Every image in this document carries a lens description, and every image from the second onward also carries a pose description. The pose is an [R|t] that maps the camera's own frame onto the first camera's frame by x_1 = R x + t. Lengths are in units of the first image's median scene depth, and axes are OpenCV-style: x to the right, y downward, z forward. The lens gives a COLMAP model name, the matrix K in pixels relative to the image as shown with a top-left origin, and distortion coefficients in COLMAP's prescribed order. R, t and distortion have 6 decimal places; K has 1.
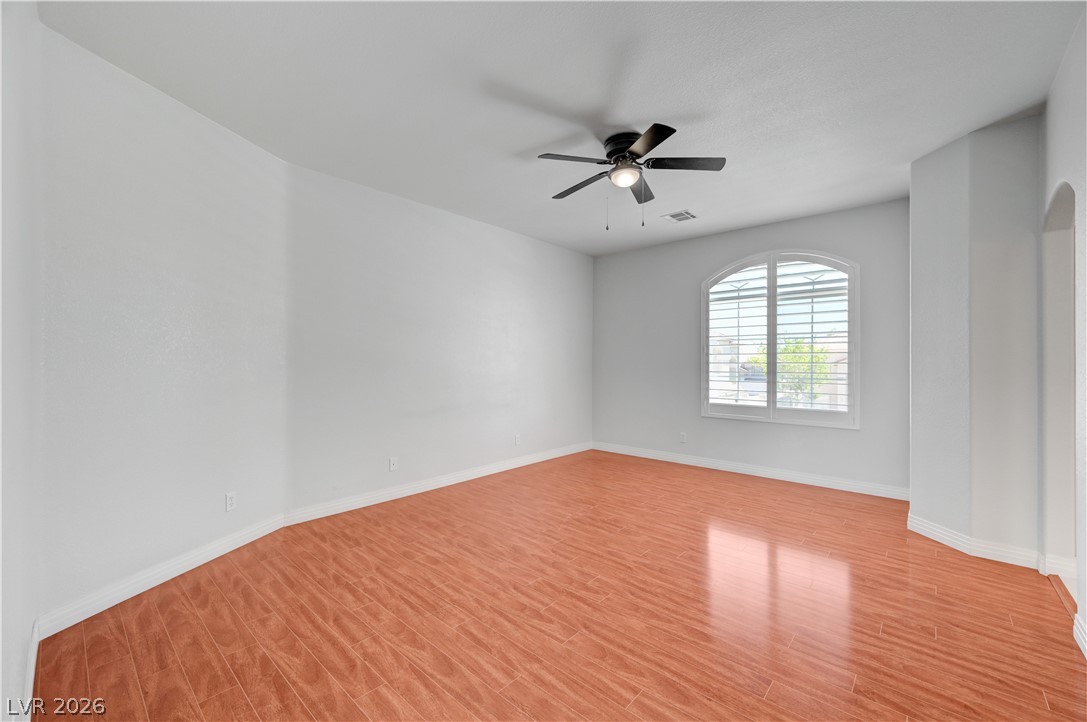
lens RADIAL K [[432.7, 0, 542.4], [0, 432.7, 362.4], [0, 0, 1]] dist [-0.001323, 0.001096]
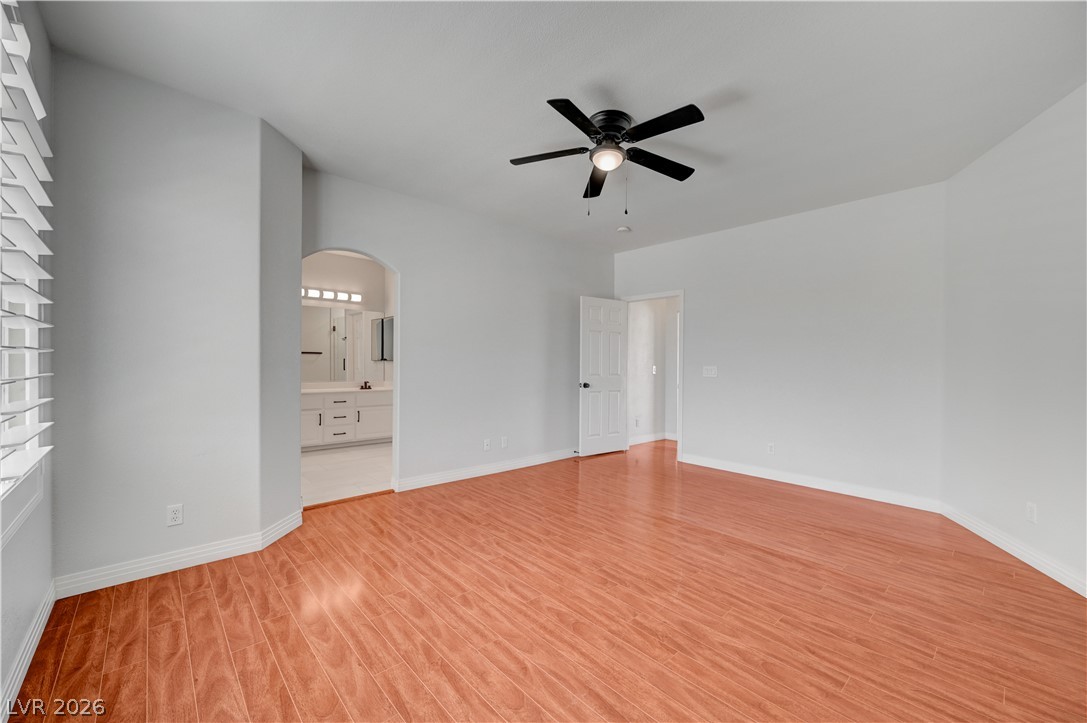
lens RADIAL K [[432.7, 0, 543.8], [0, 432.7, 361.5], [0, 0, 1]] dist [-0.001323, 0.001096]
pose [[-0.994691, -0.011869, 0.102223, 0.229091], [-0.012447, 0.999910, -0.005013, 0.012418], [-0.102154, -0.006259, -0.994749, 1.963276]]
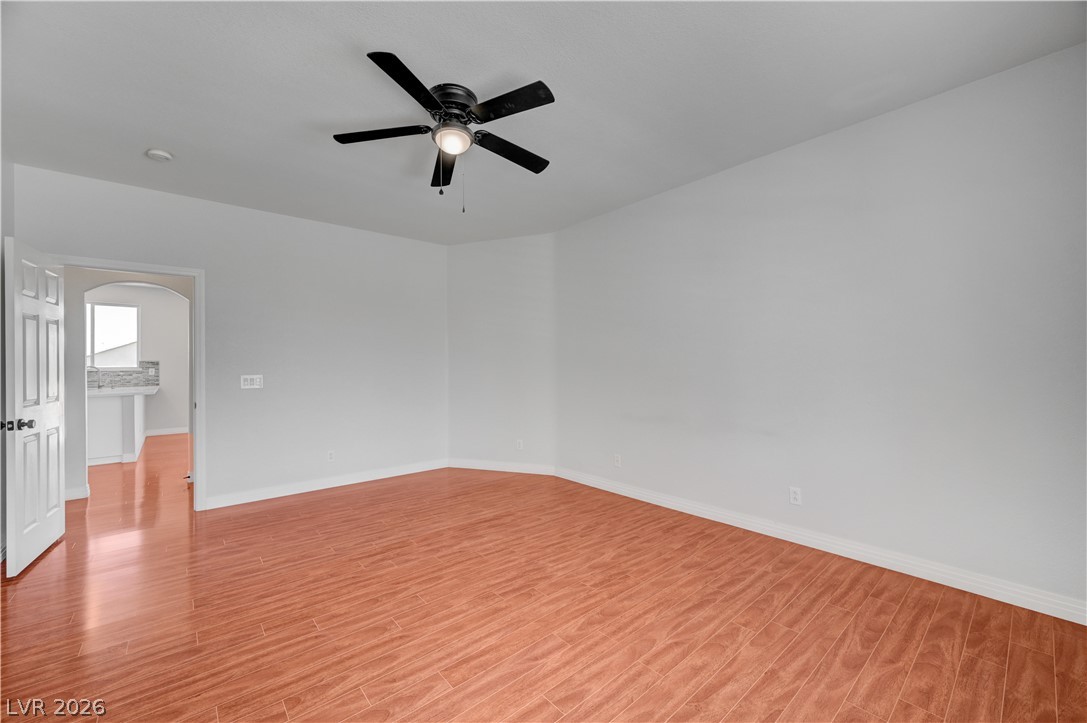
lens RADIAL K [[432.7, 0, 544.5], [0, 432.7, 363.8], [0, 0, 1]] dist [-0.001323, 0.001096]
pose [[-0.130277, -0.000364, -0.991478, 0.977682], [0.014442, 0.999893, -0.002264, -0.002638], [0.991372, -0.014614, -0.130258, 1.285380]]
